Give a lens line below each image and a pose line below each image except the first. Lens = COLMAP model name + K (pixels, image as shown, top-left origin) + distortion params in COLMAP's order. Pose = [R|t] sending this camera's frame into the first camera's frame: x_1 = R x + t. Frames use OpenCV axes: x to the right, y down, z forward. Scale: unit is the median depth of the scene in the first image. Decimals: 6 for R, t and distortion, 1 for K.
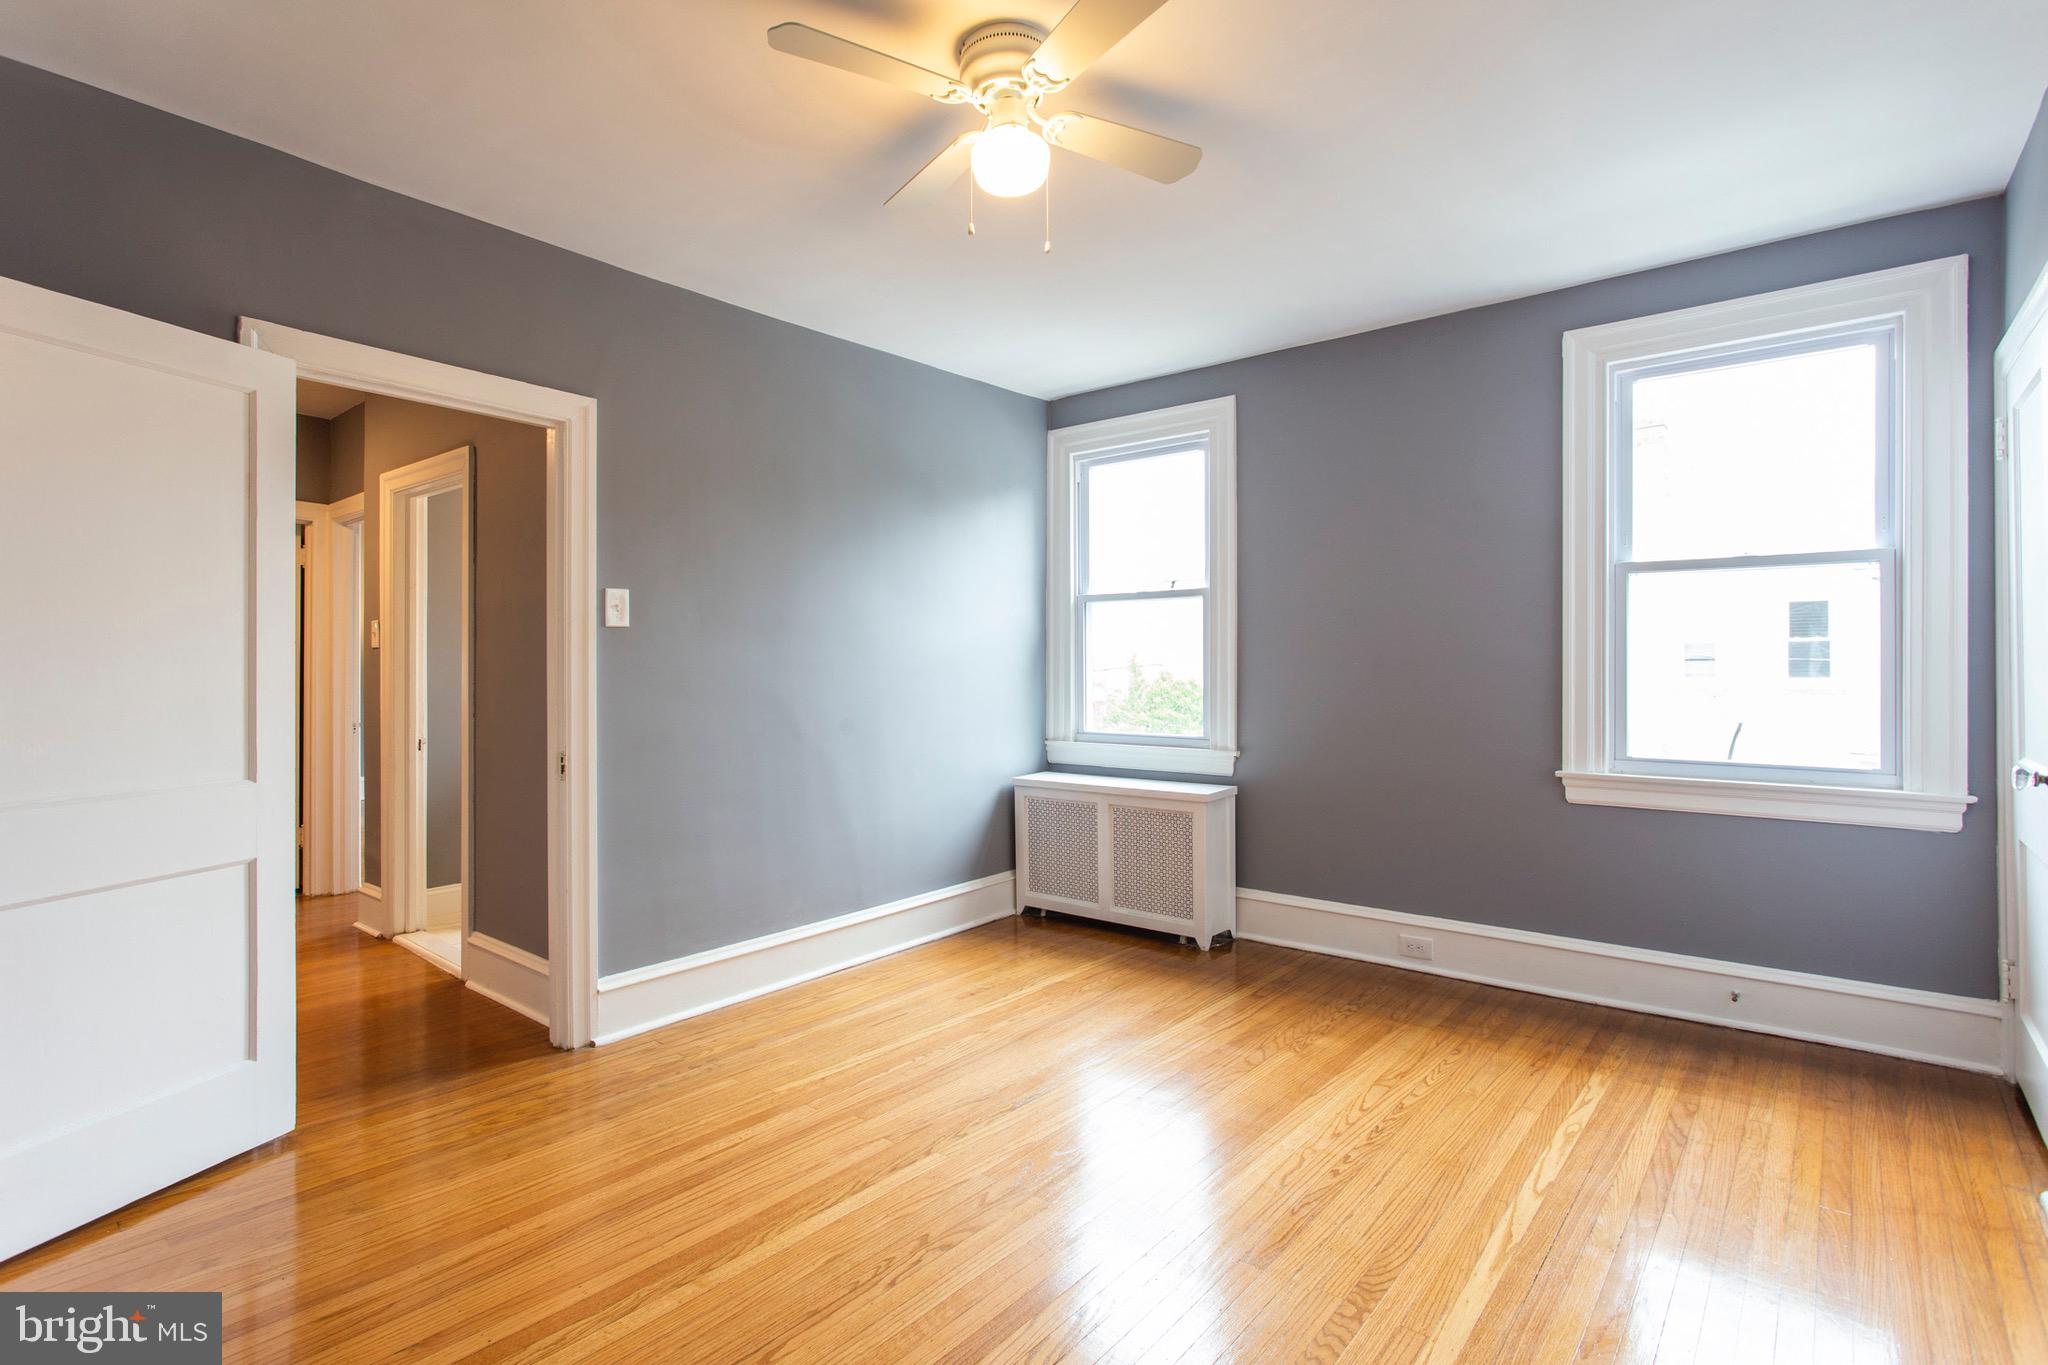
lens RADIAL K [[979.5, 0, 1019.3], [0, 979.5, 668.3], [0, 0, 1]] dist [-0.011986, 0.003757]
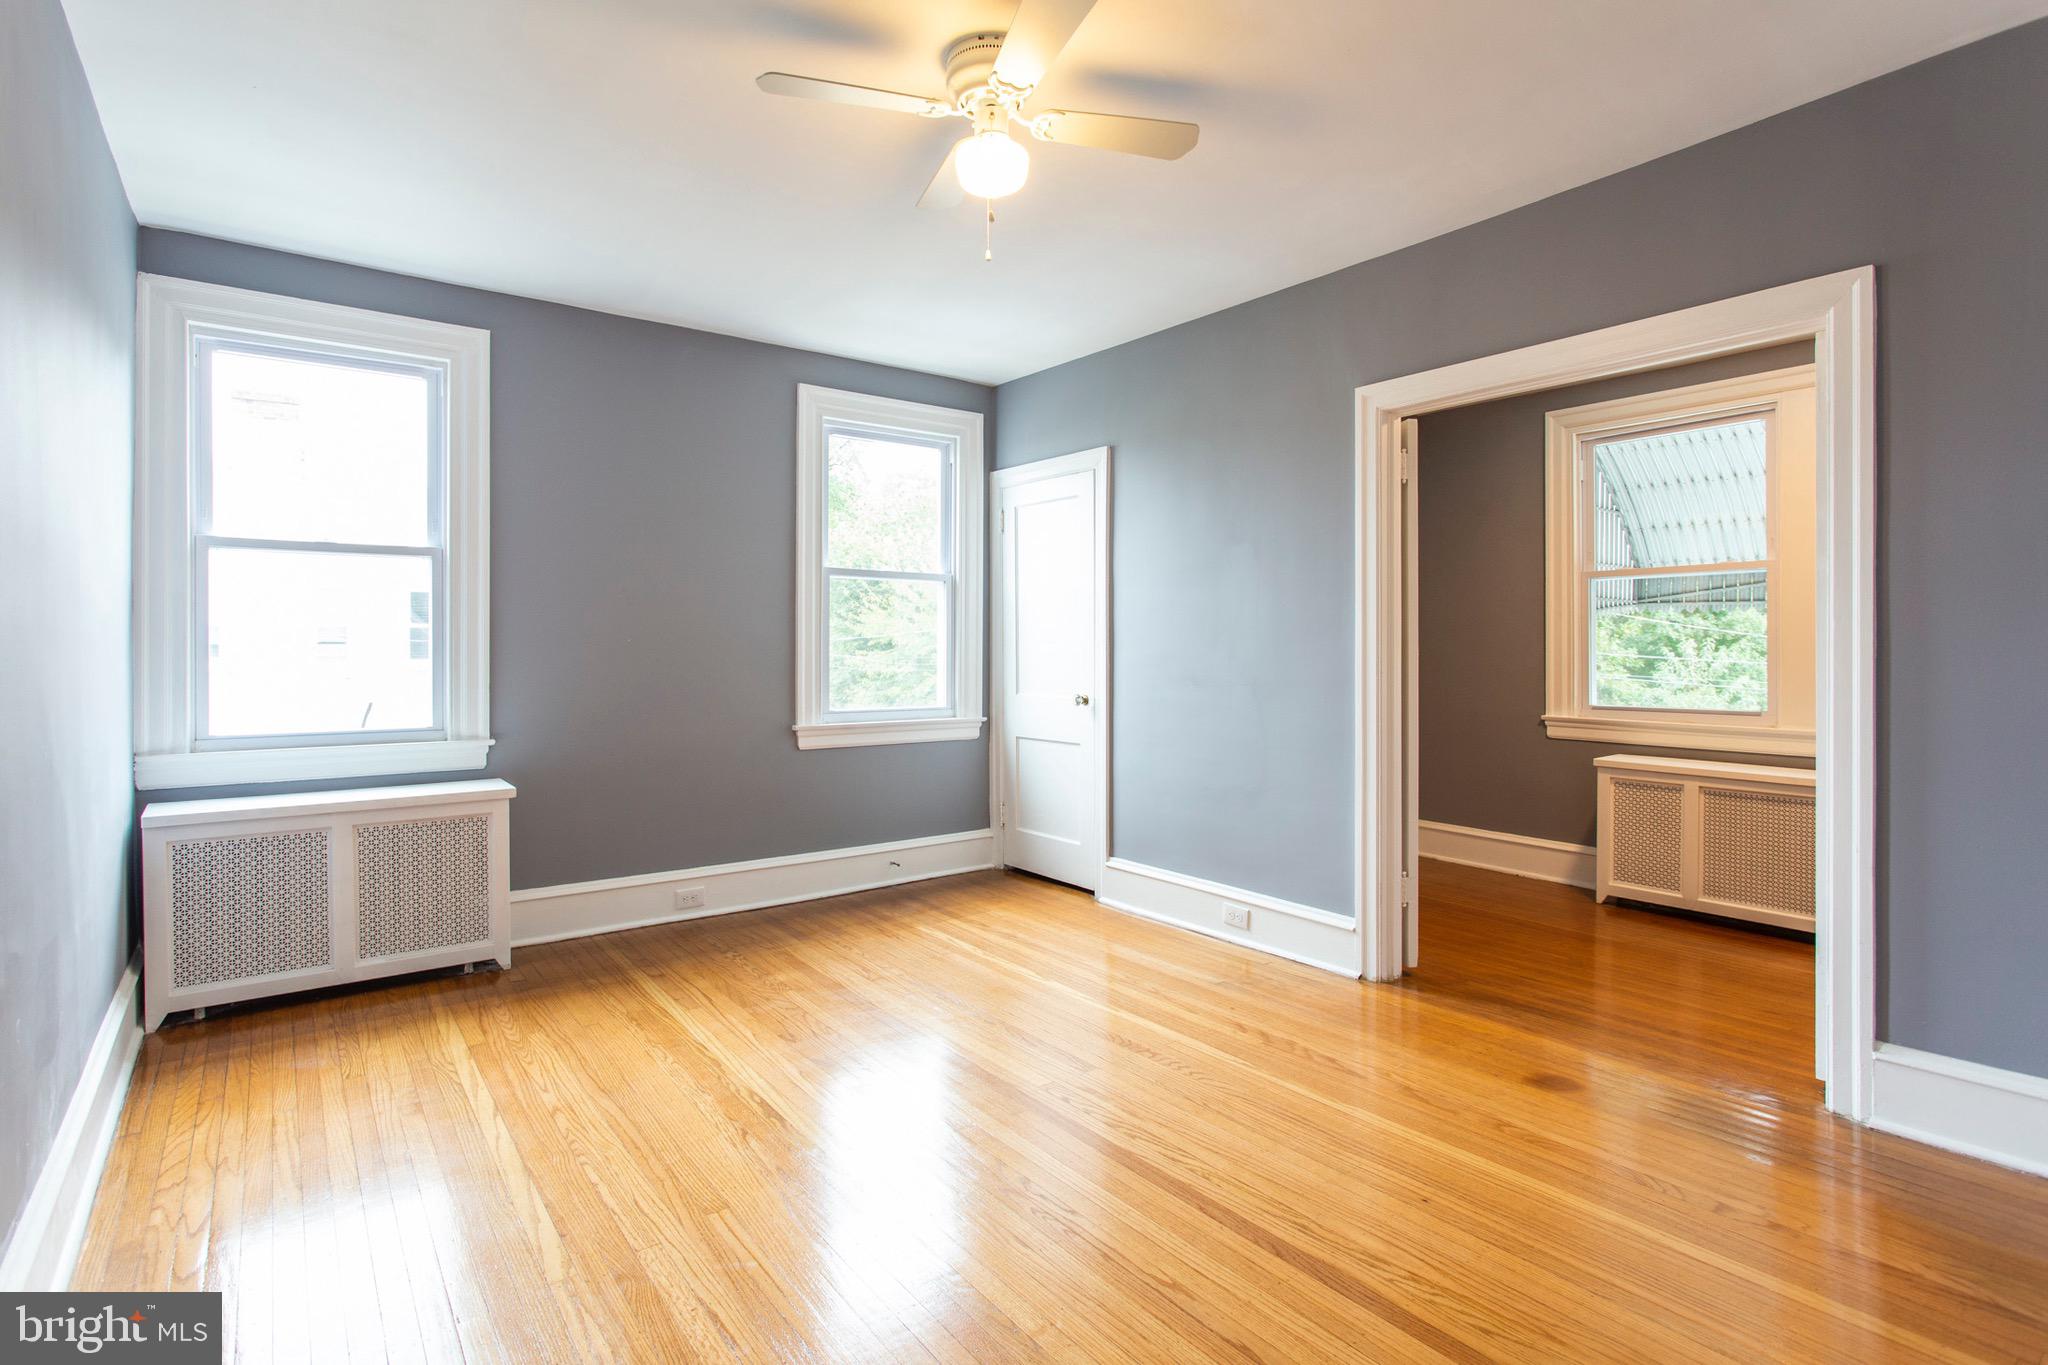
lens RADIAL K [[979.5, 0, 989.6], [0, 979.5, 661.1], [0, 0, 1]] dist [-0.011986, 0.003757]
pose [[0.261669, -0.009576, 0.965110, -0.522705], [0.000012, 0.999951, 0.009919, 0.006648], [-0.965158, -0.002584, 0.261656, 0.355197]]
